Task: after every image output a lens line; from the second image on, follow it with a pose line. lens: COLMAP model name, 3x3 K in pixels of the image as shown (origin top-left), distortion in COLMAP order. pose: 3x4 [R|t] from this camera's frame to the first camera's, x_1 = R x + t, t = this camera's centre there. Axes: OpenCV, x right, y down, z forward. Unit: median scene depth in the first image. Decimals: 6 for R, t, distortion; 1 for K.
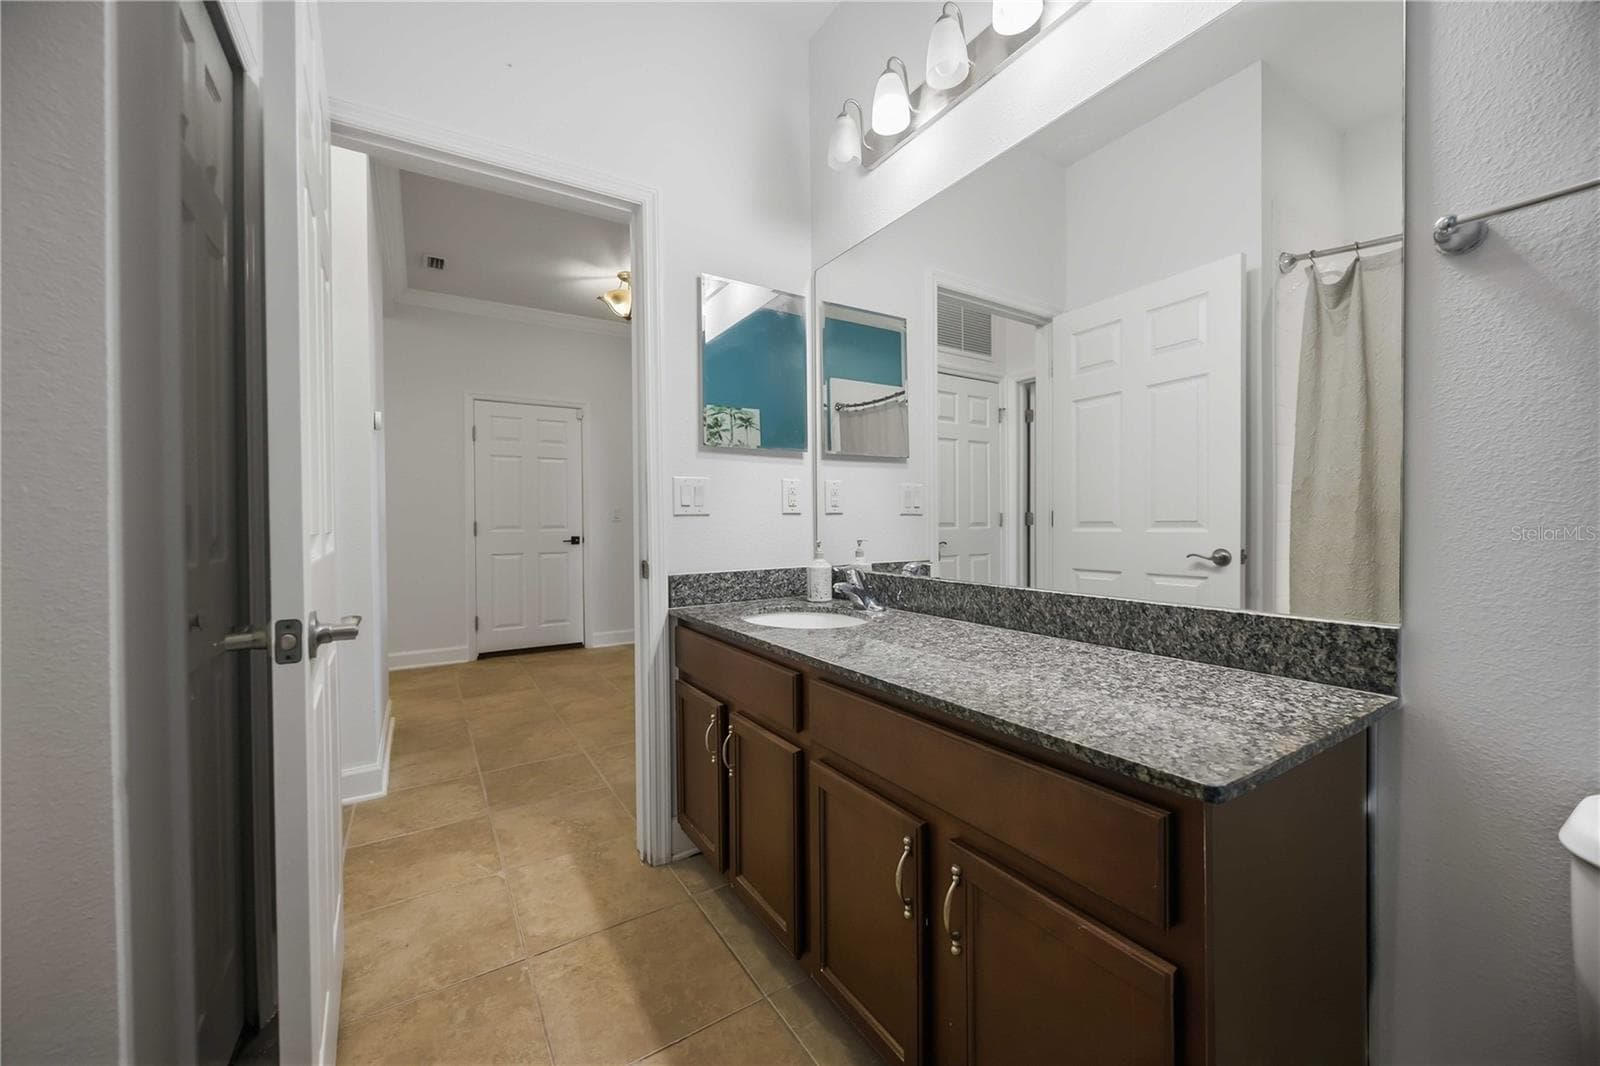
lens RADIAL K [[605.7, 0, 799.5], [0, 605.7, 526.4], [0, 0, 1]] dist [0.004393, 0.000324]
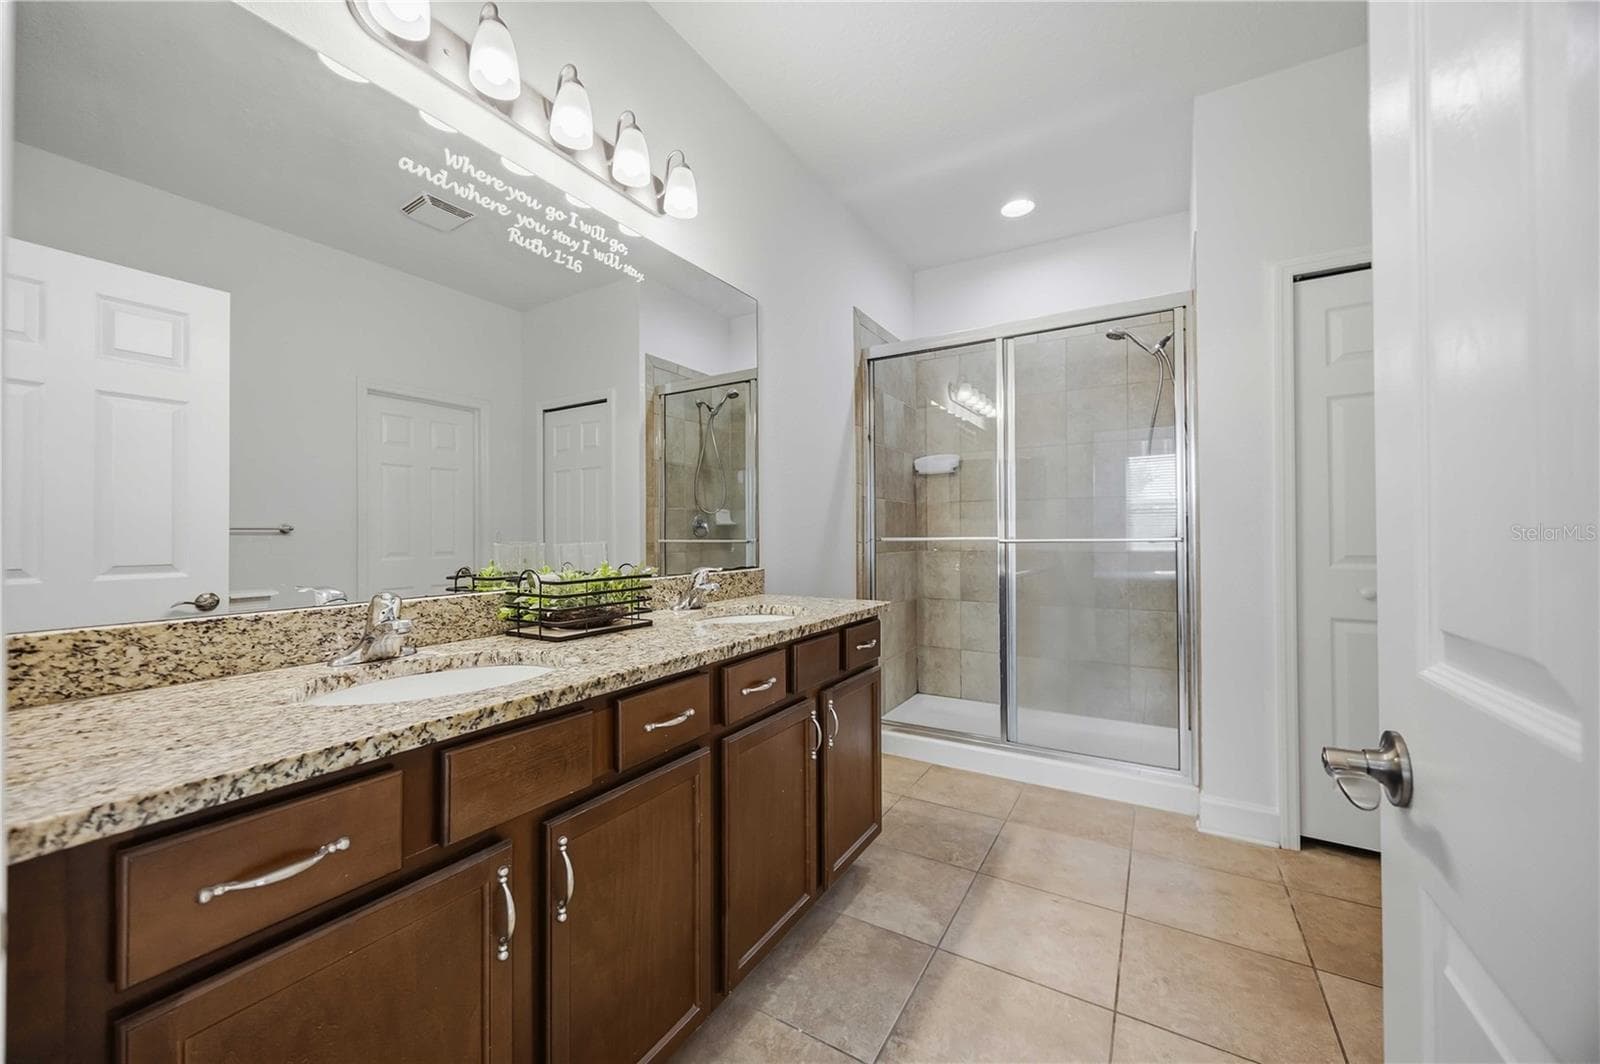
lens RADIAL K [[605.7, 0, 799.5], [0, 605.7, 533.4], [0, 0, 1]] dist [0.004393, 0.000324]
pose [[-0.456541, 0.018180, 0.889517, -0.547143], [0.013983, 0.999814, -0.013258, -0.029393], [-0.889592, 0.006385, -0.456711, 0.591392]]
